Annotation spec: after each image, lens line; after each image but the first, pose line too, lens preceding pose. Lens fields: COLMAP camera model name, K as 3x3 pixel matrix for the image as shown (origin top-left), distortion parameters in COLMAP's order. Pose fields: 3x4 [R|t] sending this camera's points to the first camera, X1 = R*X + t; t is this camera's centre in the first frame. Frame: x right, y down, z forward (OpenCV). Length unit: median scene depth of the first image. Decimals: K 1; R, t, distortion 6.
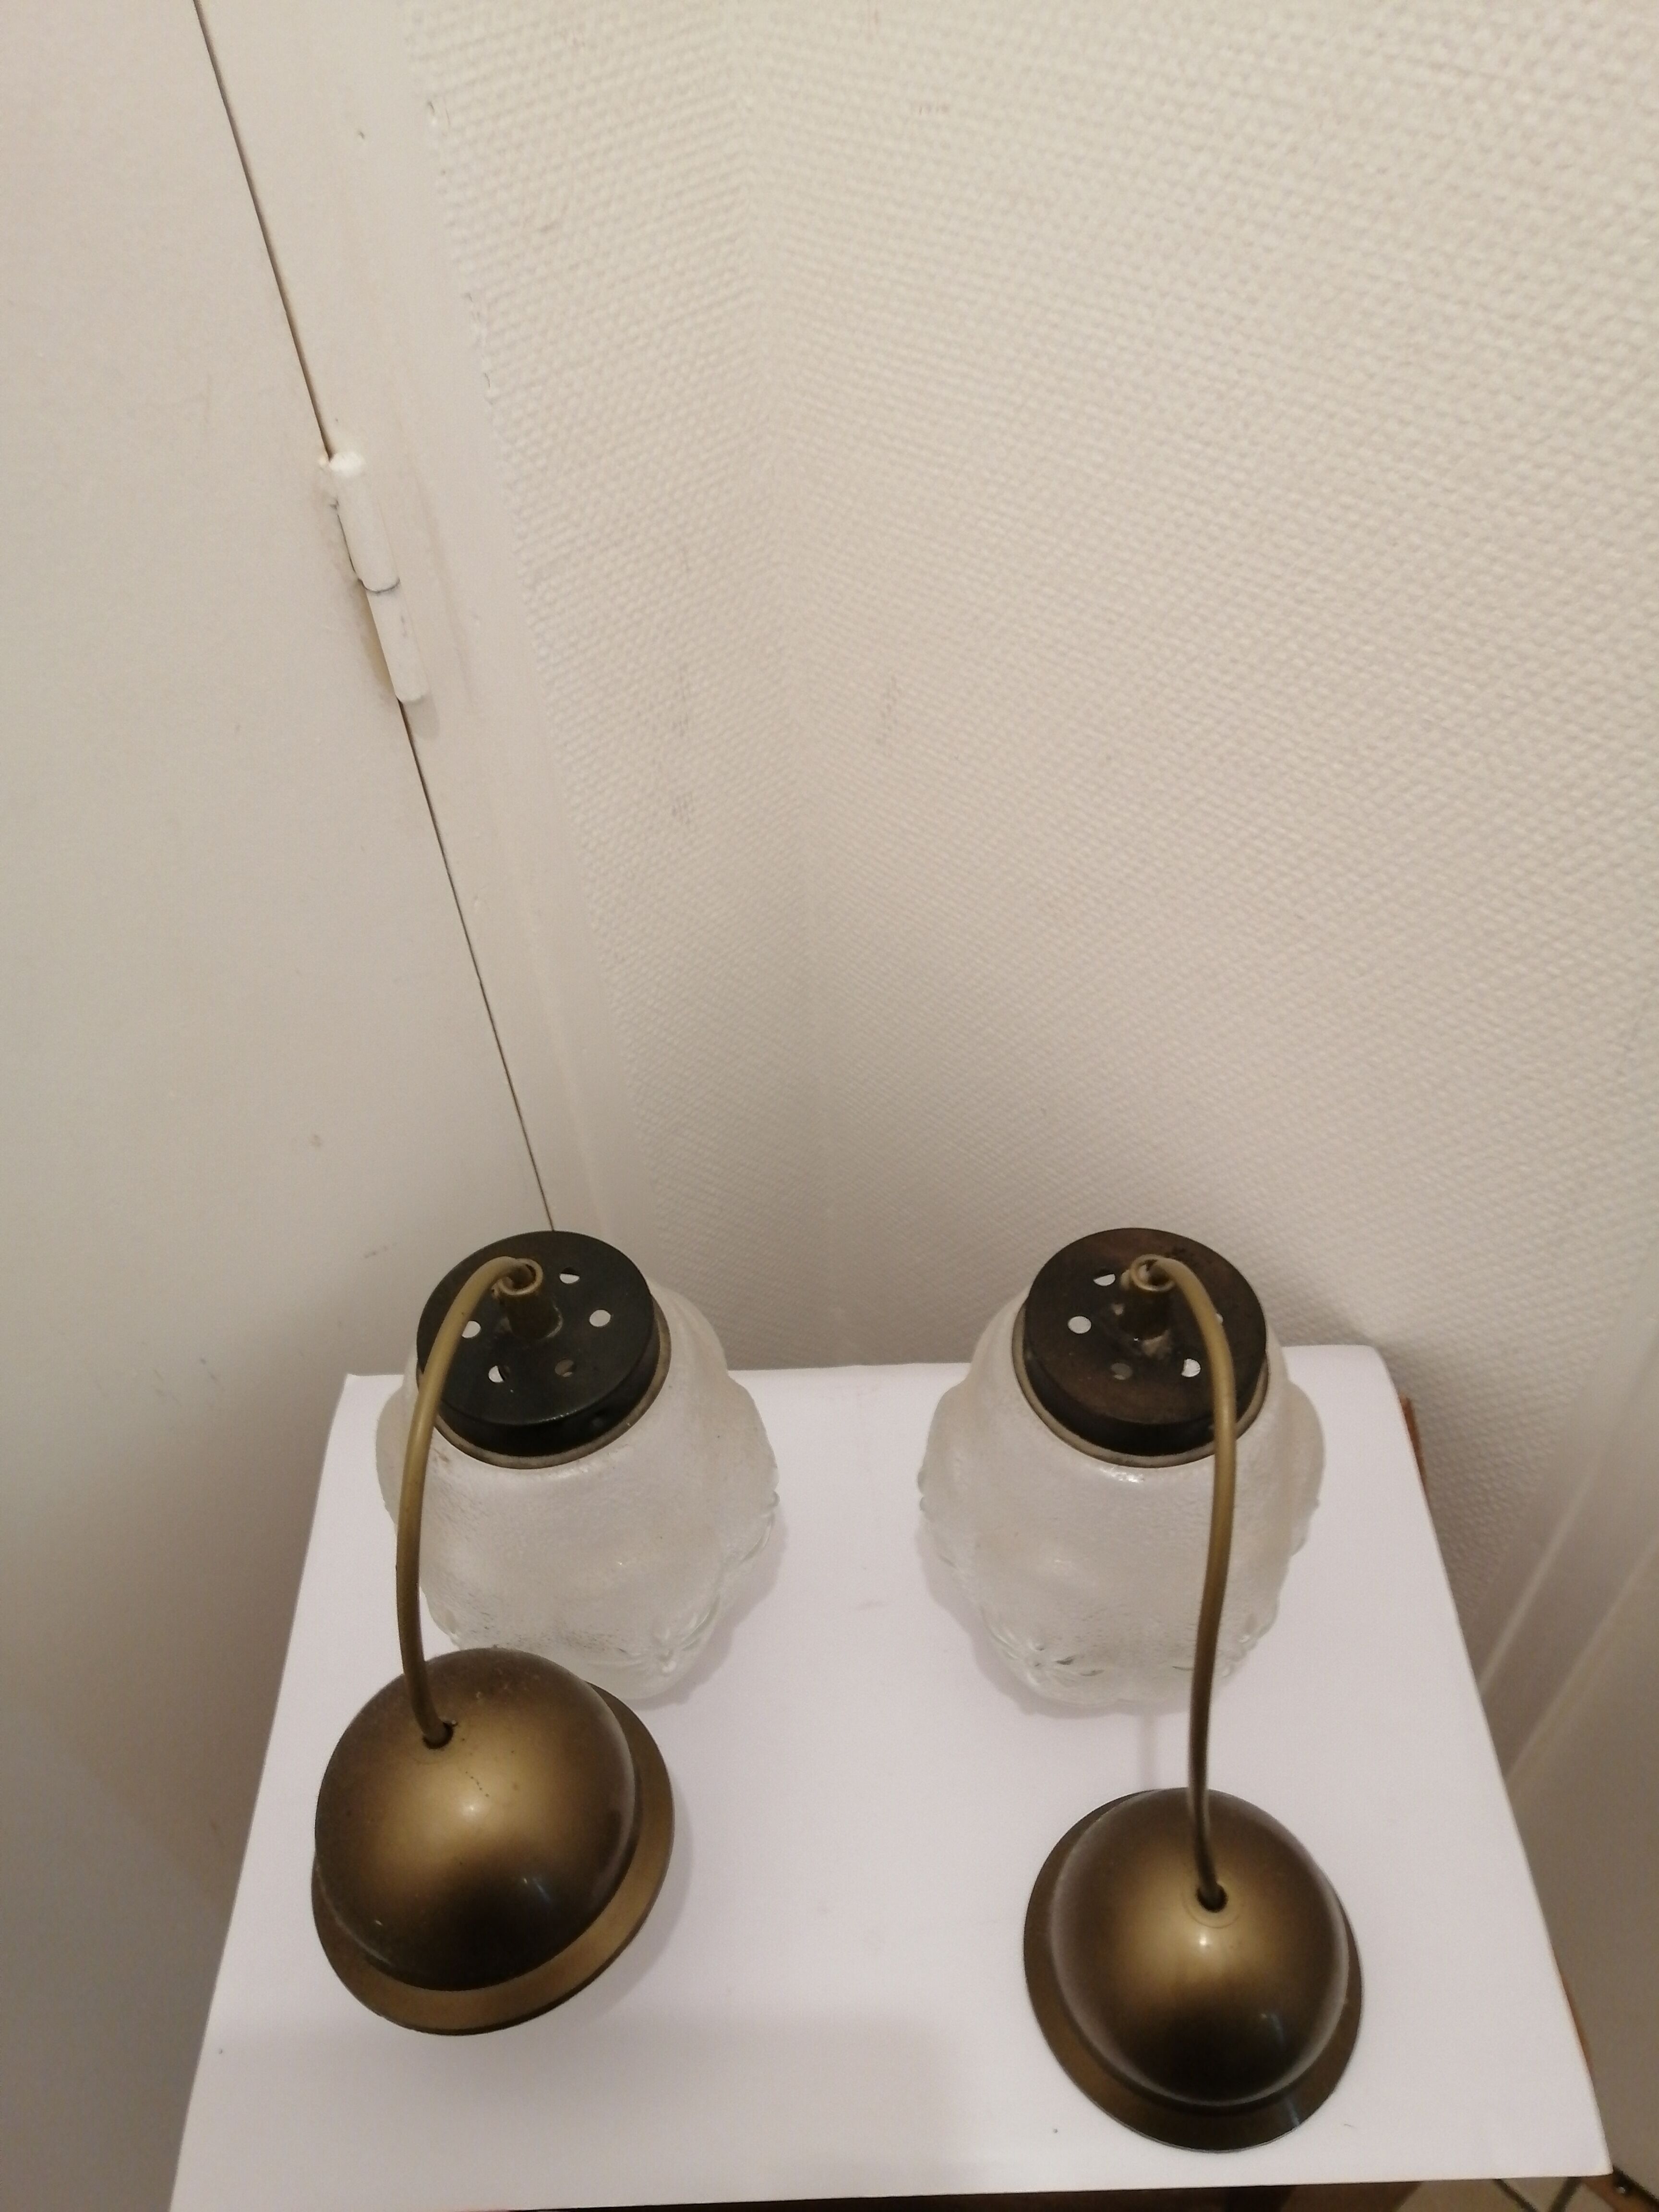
lens RADIAL K [[1765.5, 0, 814.0], [0, 1765.5, 1100.1], [0, 0, 1]] dist [-0.027525, -0.003142]
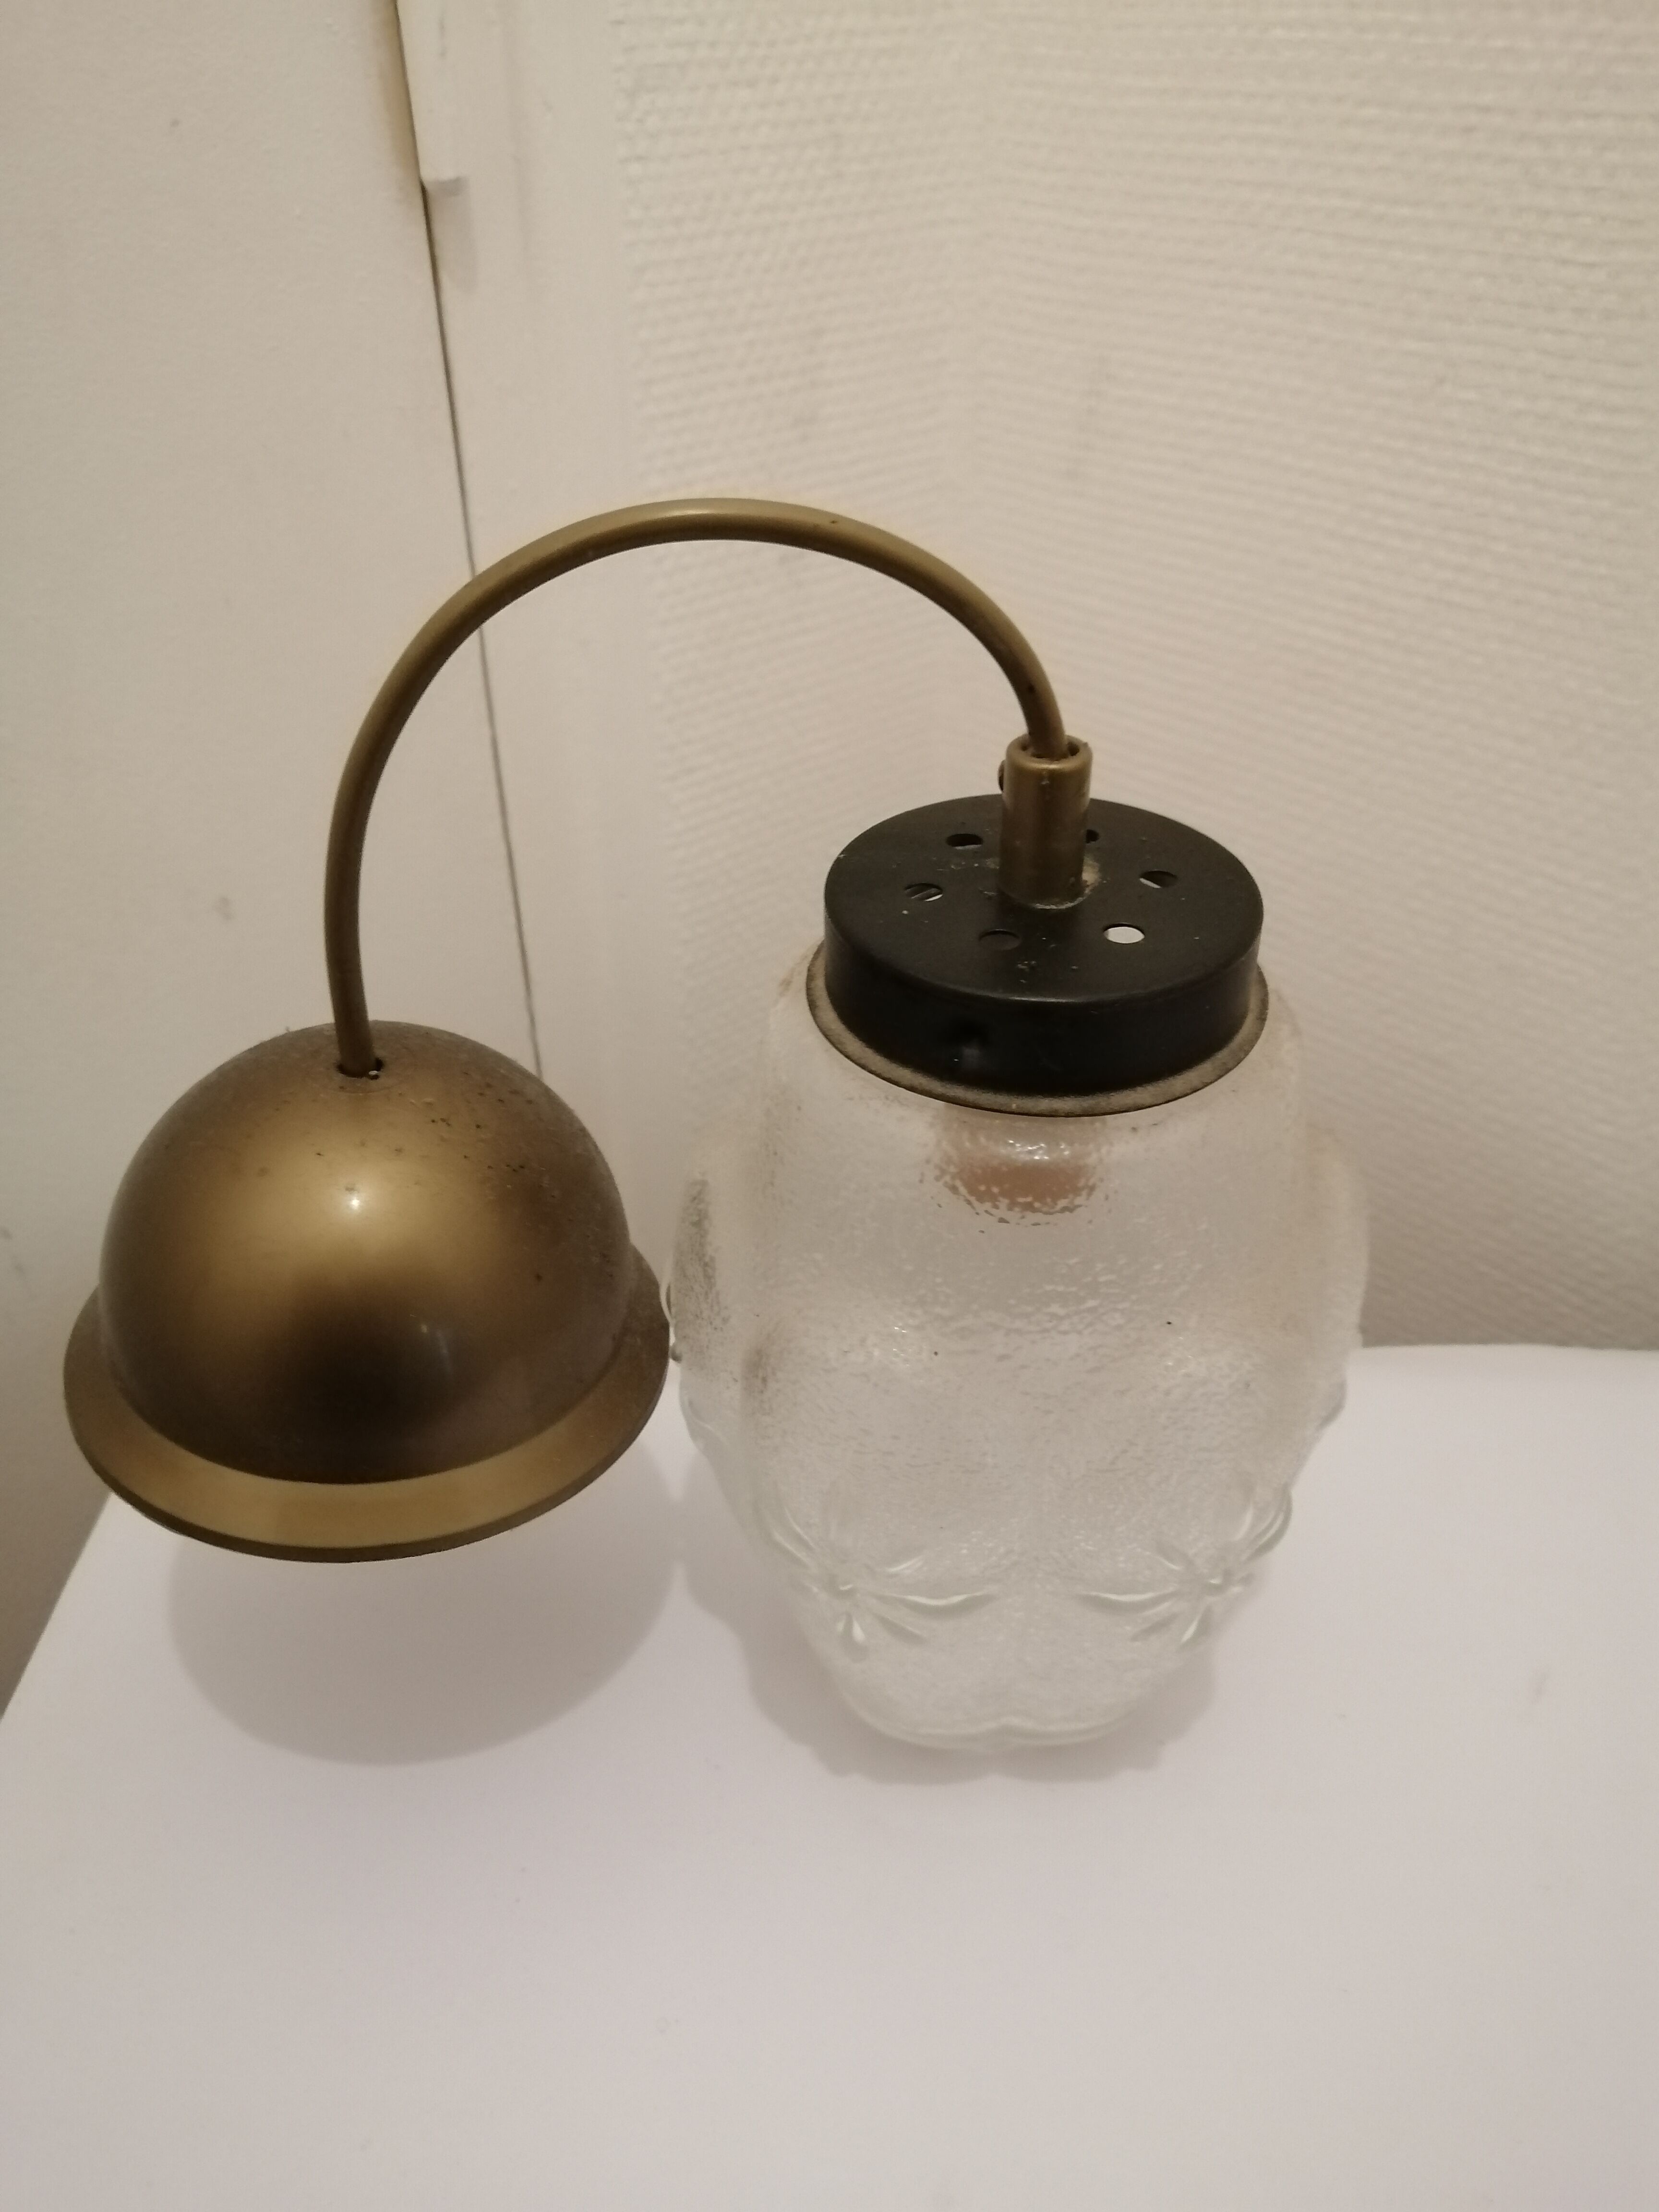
lens RADIAL K [[1732.8, 0, 841.1], [0, 1732.8, 1082.5], [0, 0, 1]] dist [-0.044219, 0.079730]
pose [[0.997740, 0.066628, 0.008673, -0.056017], [-0.062563, 0.968332, -0.241699, 0.261518], [-0.024503, 0.240611, 0.970312, 0.428359]]
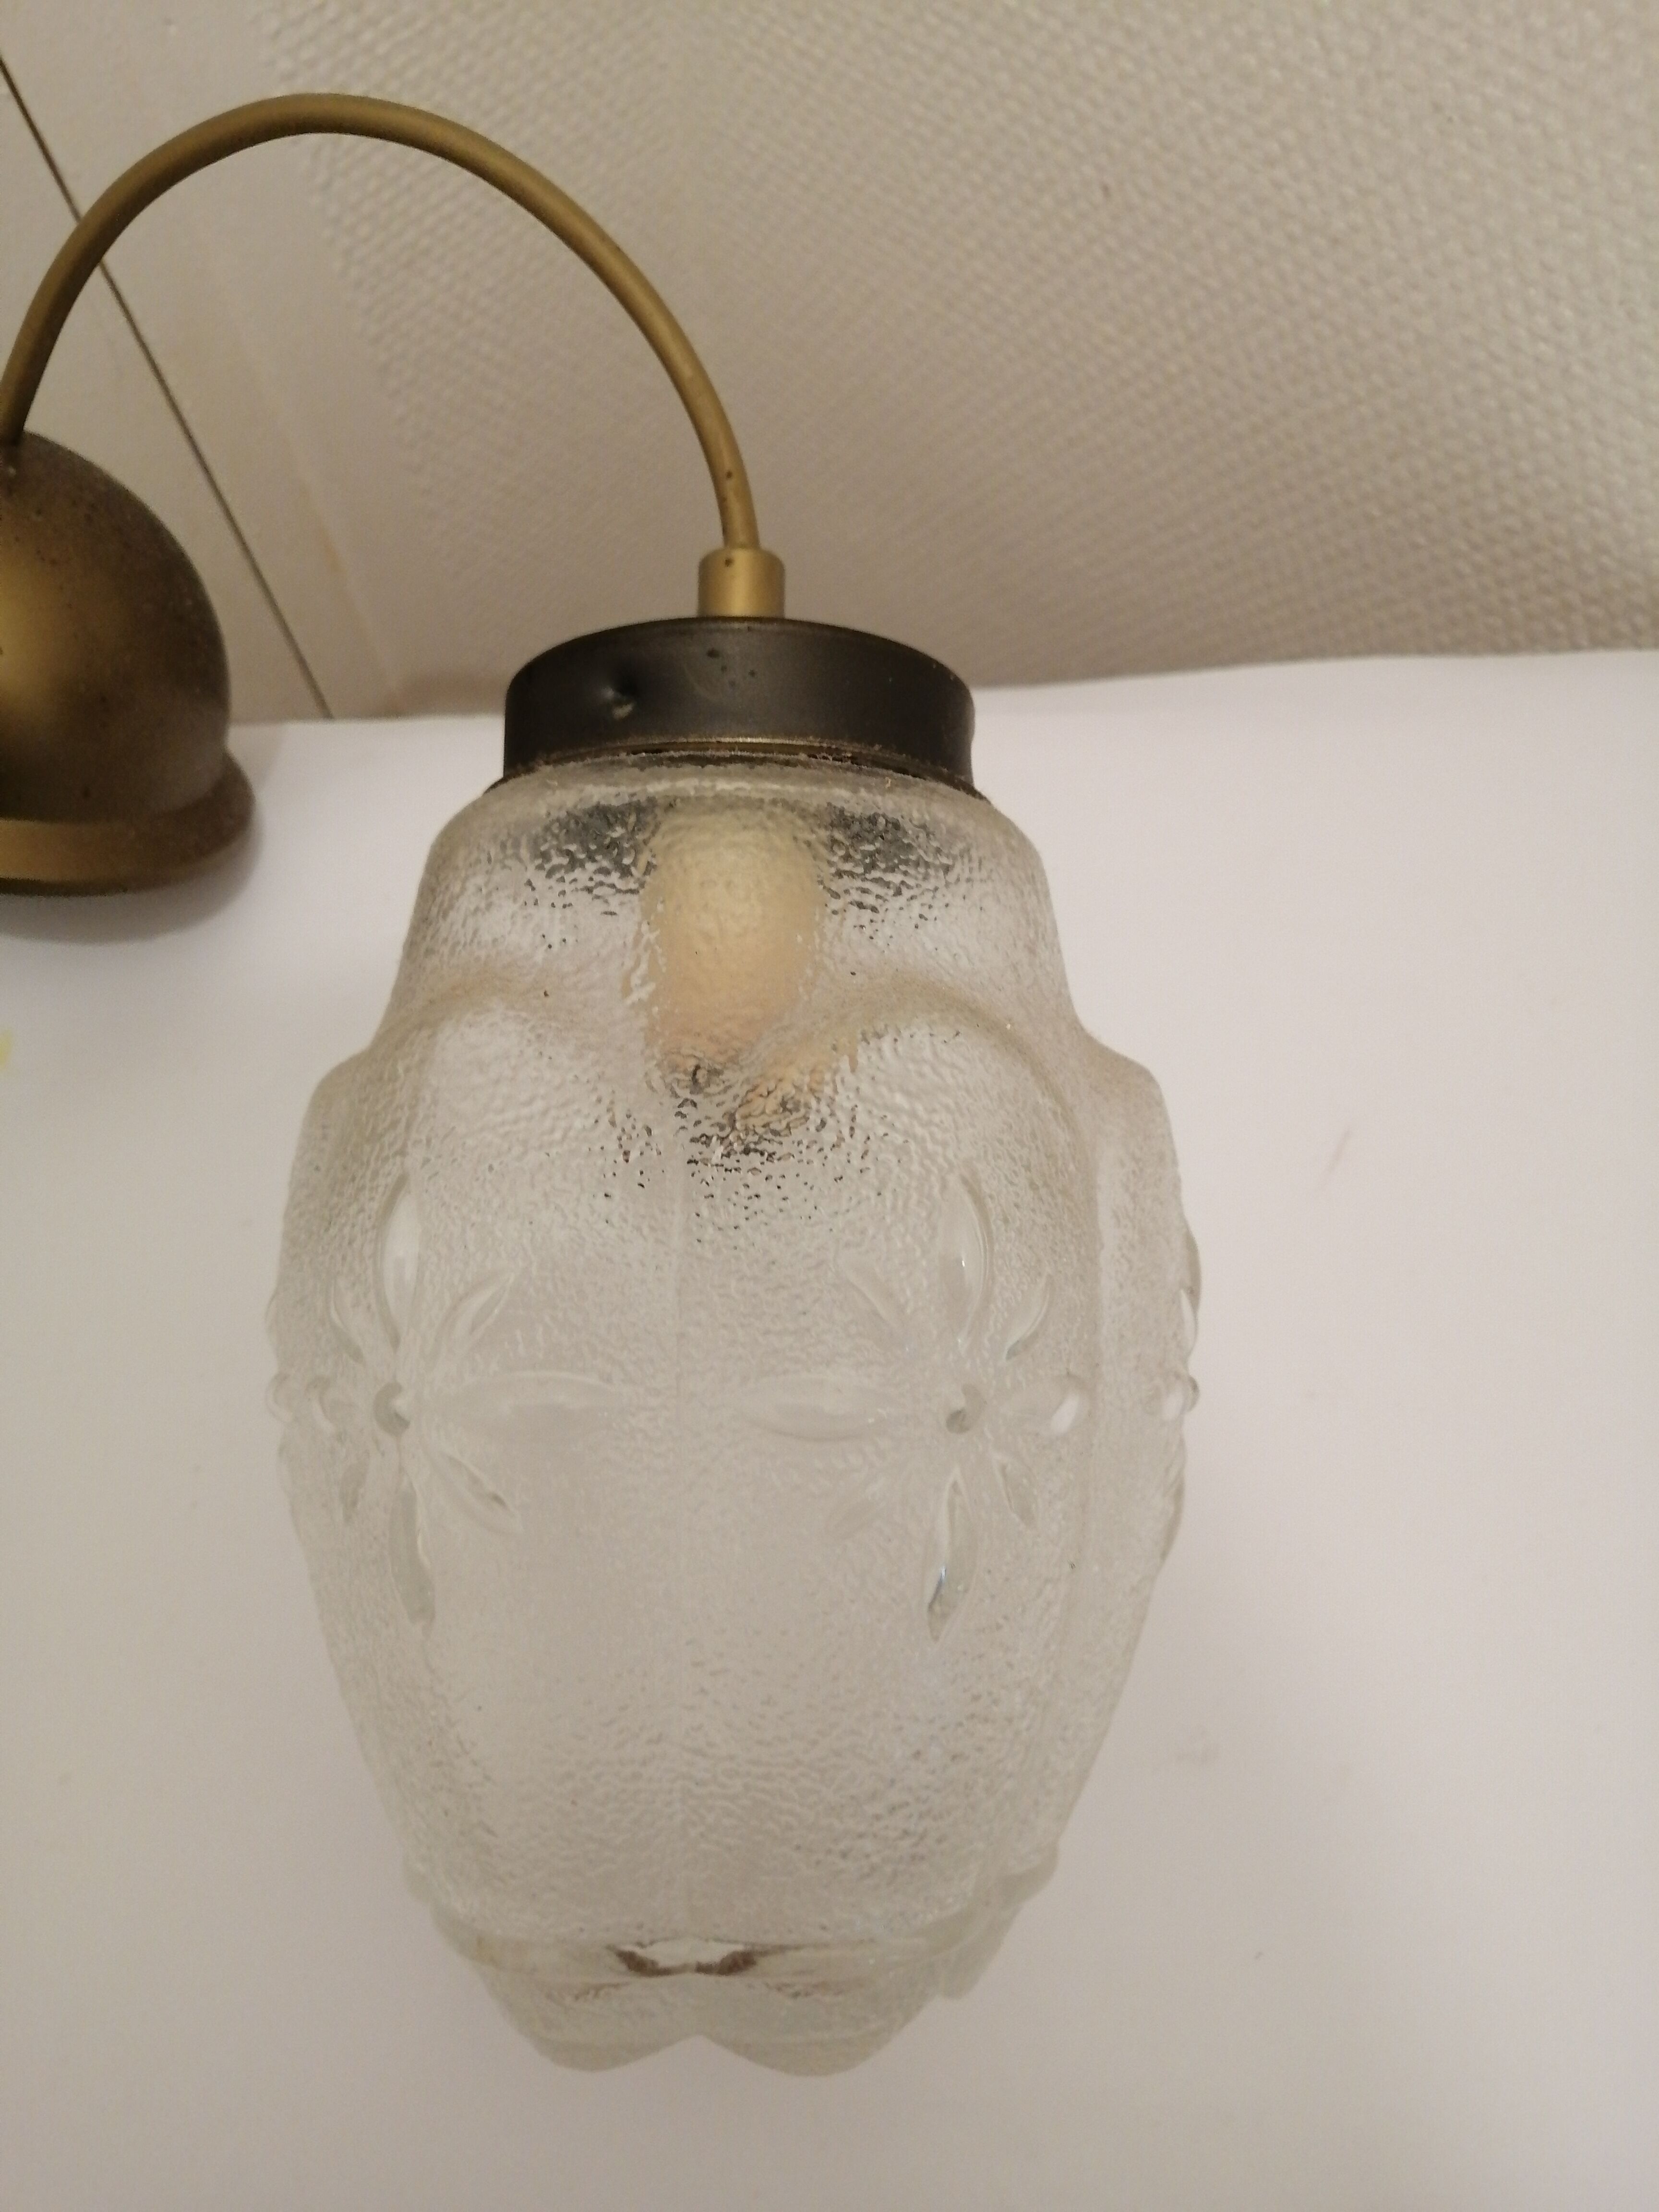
lens RADIAL K [[1772.0, 0, 829.5], [0, 1772.0, 1106.0], [0, 0, 1]] dist [-0.030261, 0.035936]
pose [[0.998749, -0.015824, 0.047442, 0.027458], [-0.000924, 0.942620, 0.333865, 0.112422], [-0.050003, -0.333491, 0.941426, 0.557481]]
